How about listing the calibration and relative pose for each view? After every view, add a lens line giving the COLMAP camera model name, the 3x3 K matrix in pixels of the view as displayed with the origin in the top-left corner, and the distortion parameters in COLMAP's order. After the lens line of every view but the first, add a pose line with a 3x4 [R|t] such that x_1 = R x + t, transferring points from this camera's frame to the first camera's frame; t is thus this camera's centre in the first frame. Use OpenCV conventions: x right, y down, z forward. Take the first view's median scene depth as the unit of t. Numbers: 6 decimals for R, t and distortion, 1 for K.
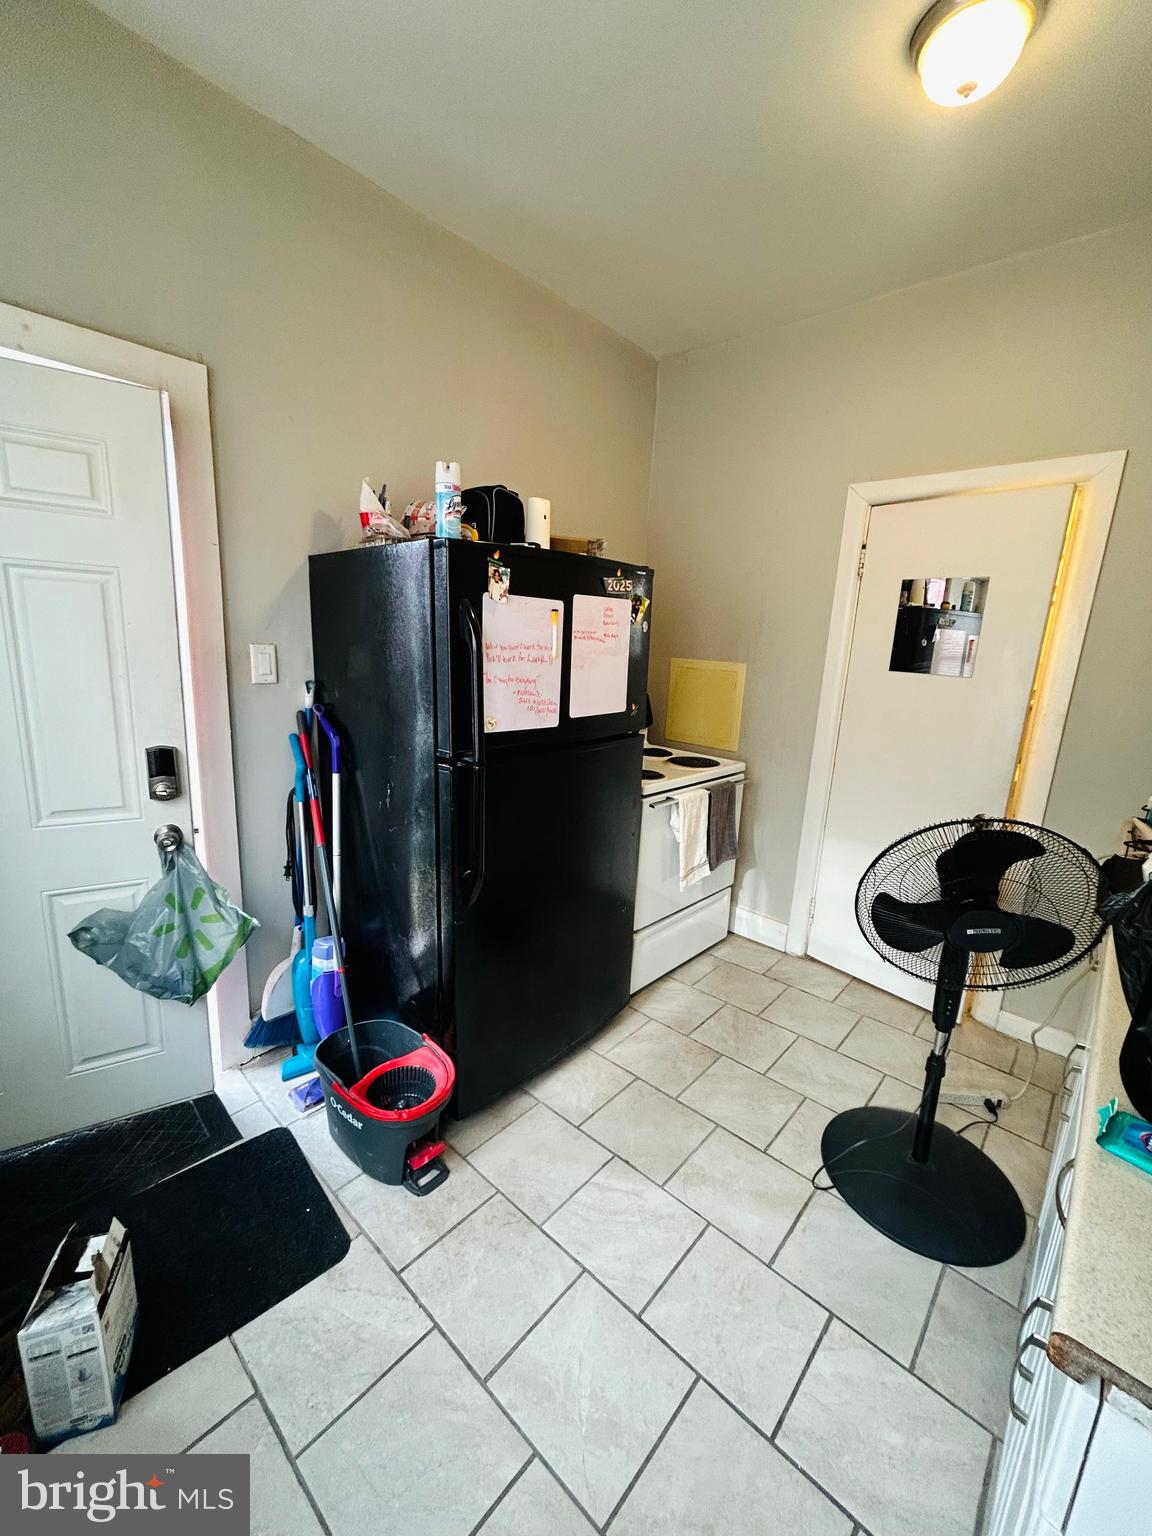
lens RADIAL K [[612.4, 0, 582.9], [0, 612.4, 769.7], [0, 0, 1]] dist [0.004257, 0.000912]
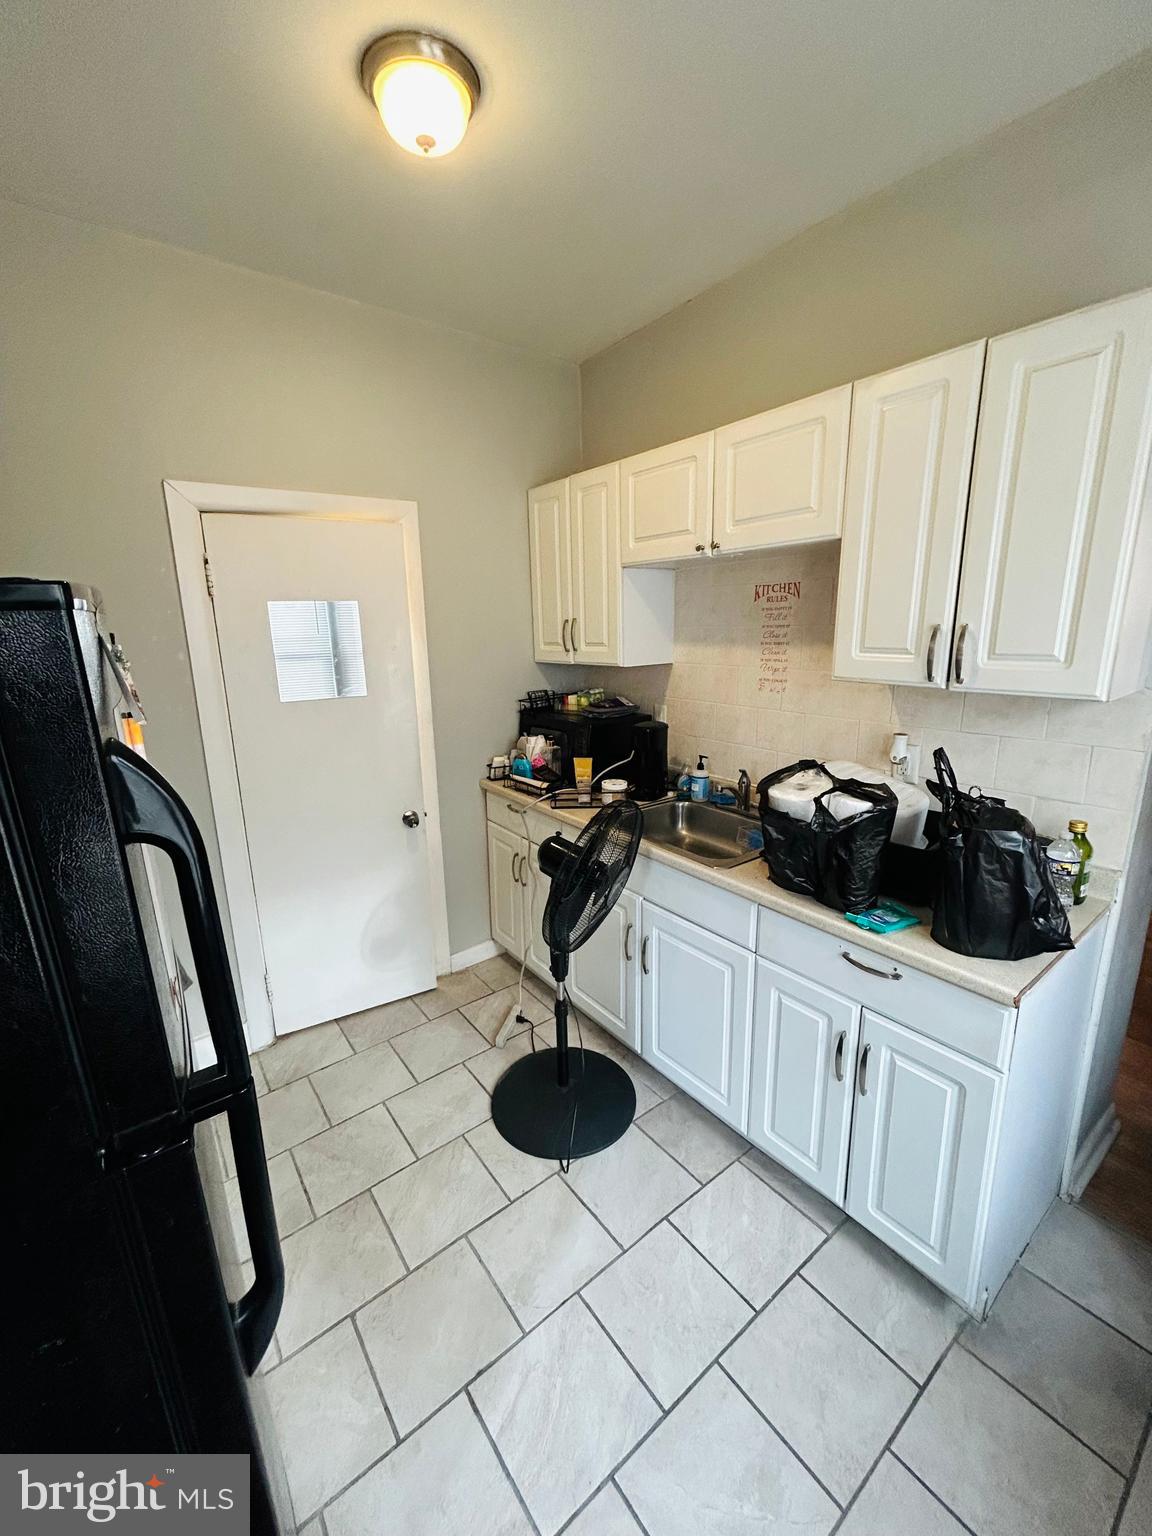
lens RADIAL K [[612.4, 0, 582.9], [0, 612.4, 769.7], [0, 0, 1]] dist [0.004257, 0.000912]
pose [[0.200707, -0.280739, 0.938564, -0.416056], [0.257028, 0.939587, 0.226081, -0.222483], [-0.945332, 0.195861, 0.260740, 0.512610]]
